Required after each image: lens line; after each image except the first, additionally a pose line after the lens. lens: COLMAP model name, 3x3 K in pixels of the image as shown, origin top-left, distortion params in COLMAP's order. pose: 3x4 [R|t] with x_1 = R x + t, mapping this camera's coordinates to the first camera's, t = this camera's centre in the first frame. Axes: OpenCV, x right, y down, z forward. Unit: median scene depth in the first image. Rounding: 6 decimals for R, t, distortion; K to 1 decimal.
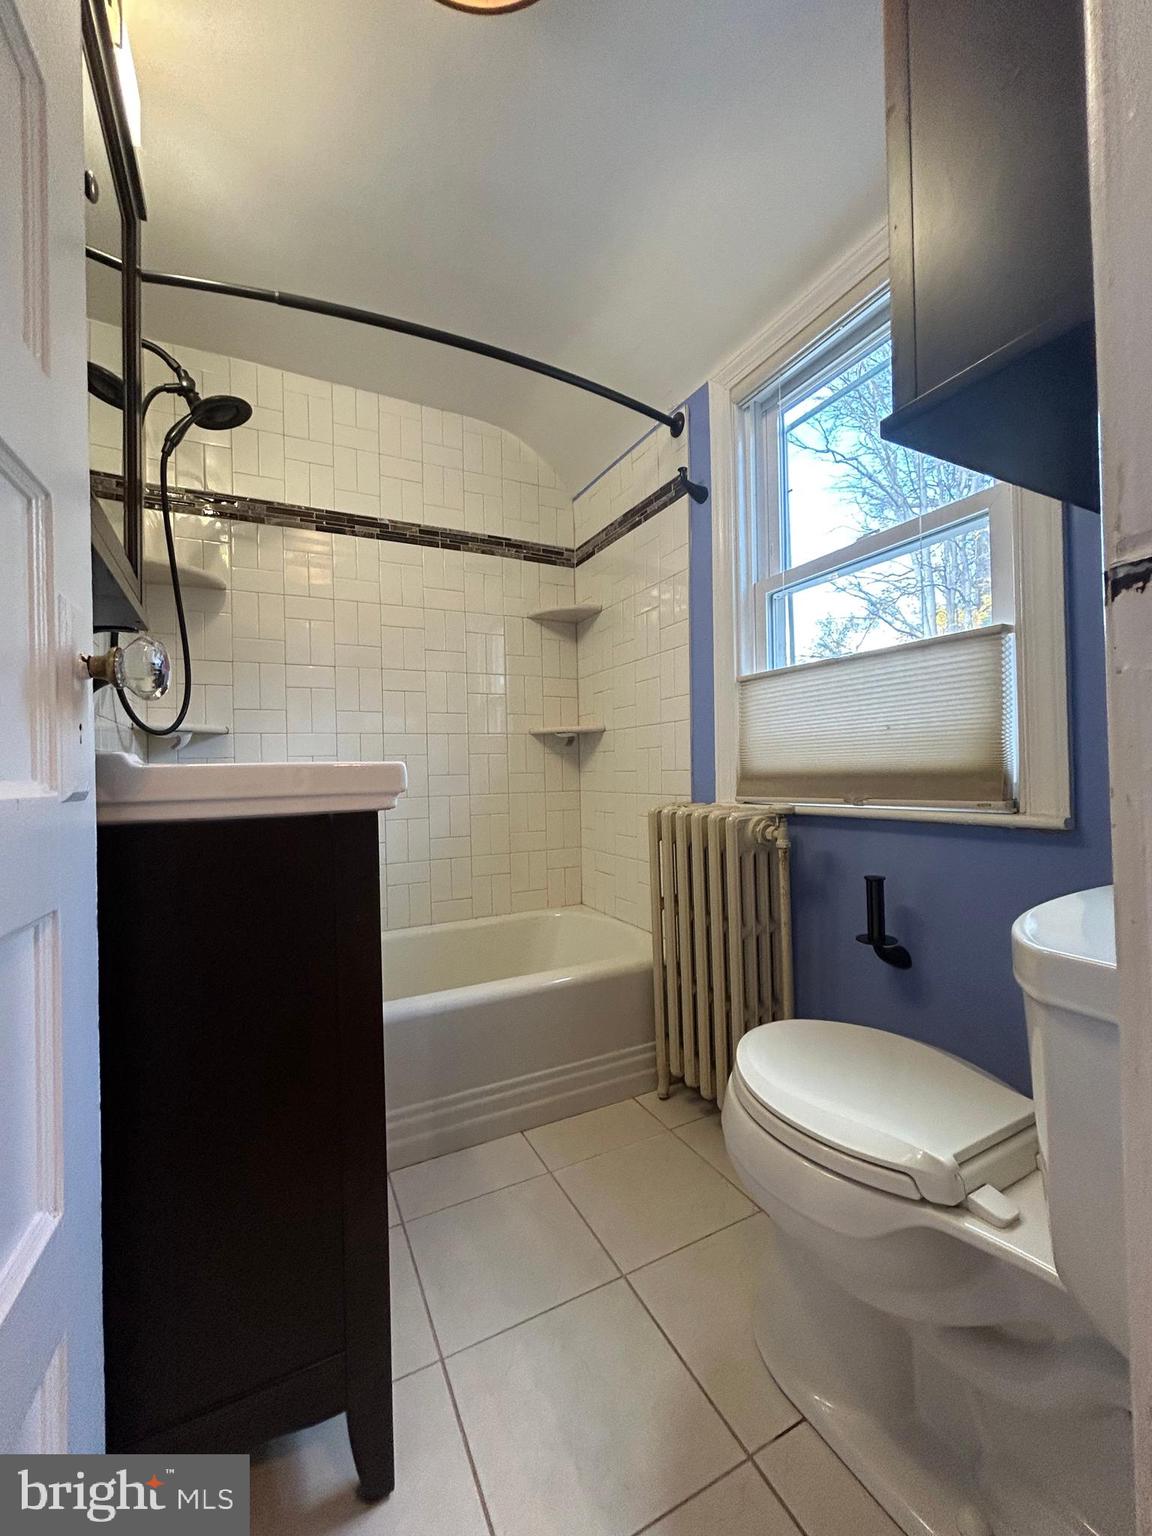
lens RADIAL K [[616.7, 0, 578.1], [0, 616.7, 763.2], [0, 0, 1]] dist [-0.000474, 0.001449]
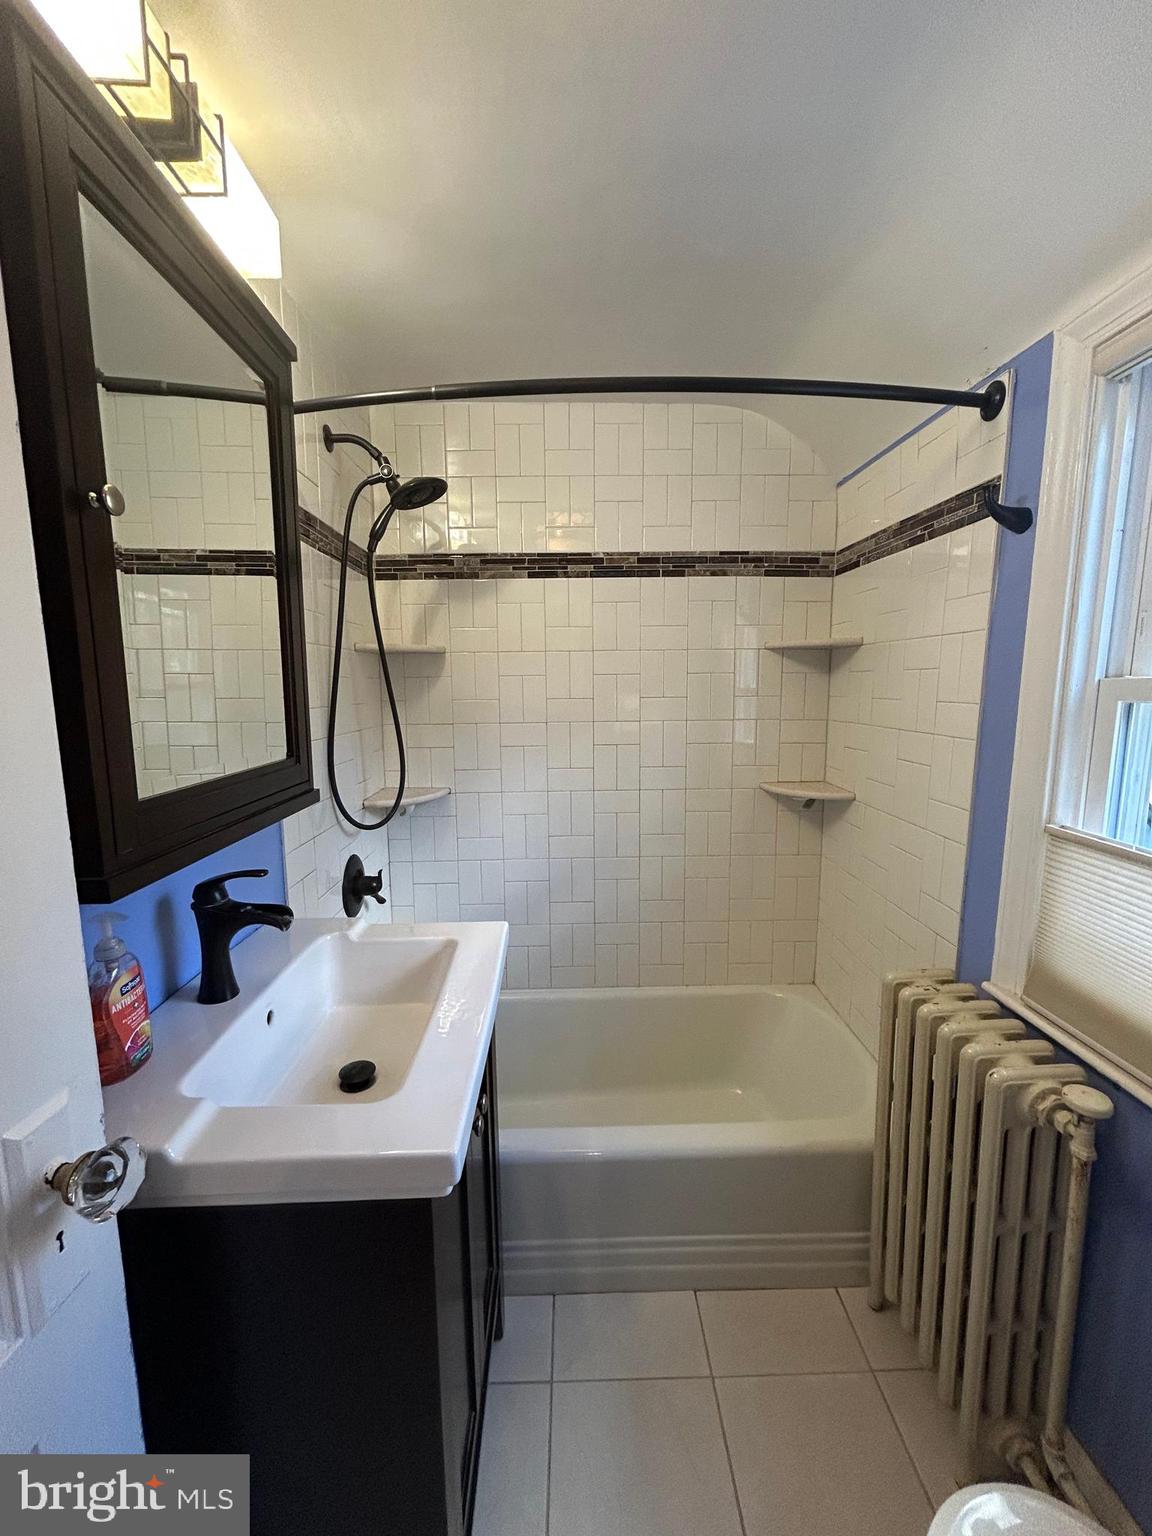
lens RADIAL K [[616.7, 0, 578.5], [0, 616.7, 768.8], [0, 0, 1]] dist [-0.000474, 0.001449]
pose [[0.901147, 0.073293, -0.427273, 0.073276], [-0.007796, 0.988185, 0.153069, -0.258942], [0.433443, -0.134607, 0.891071, 0.174604]]
